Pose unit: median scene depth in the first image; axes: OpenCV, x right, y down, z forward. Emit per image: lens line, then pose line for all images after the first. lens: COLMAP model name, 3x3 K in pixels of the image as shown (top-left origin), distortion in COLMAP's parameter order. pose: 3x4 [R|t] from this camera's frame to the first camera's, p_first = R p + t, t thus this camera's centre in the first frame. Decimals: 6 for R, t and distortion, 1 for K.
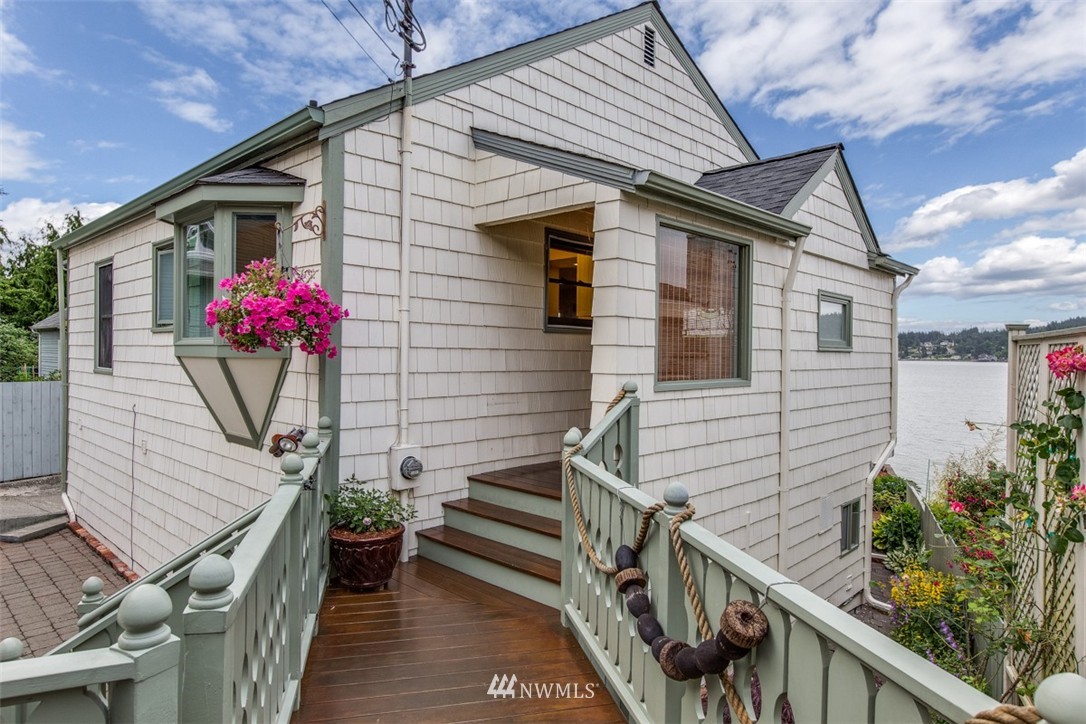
lens RADIAL K [[667.4, 0, 543.4], [0, 667.4, 358.8], [0, 0, 1]] dist [-0.001733, -0.000464]
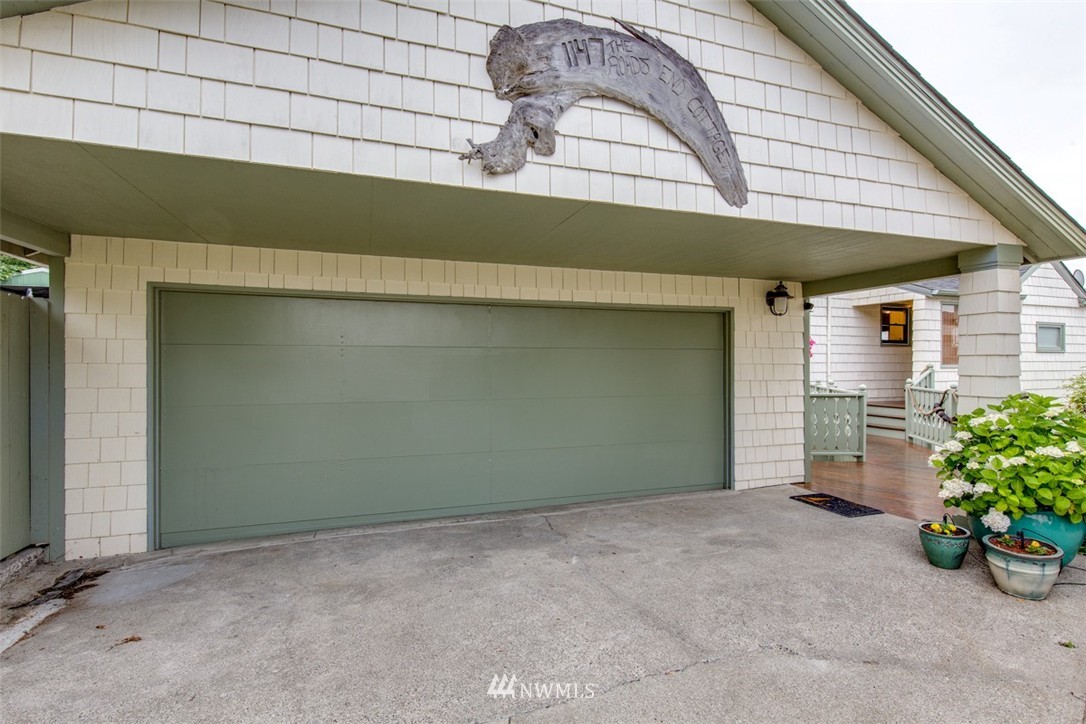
lens RADIAL K [[508.5, 0, 541.5], [0, 508.5, 365.5], [0, 0, 1]] dist [0.000555, 0.000114]
pose [[0.891420, -0.009471, -0.453079, -0.325404], [0.007203, 0.999951, -0.006731, 0.040246], [0.453120, 0.002737, 0.891445, -1.489863]]
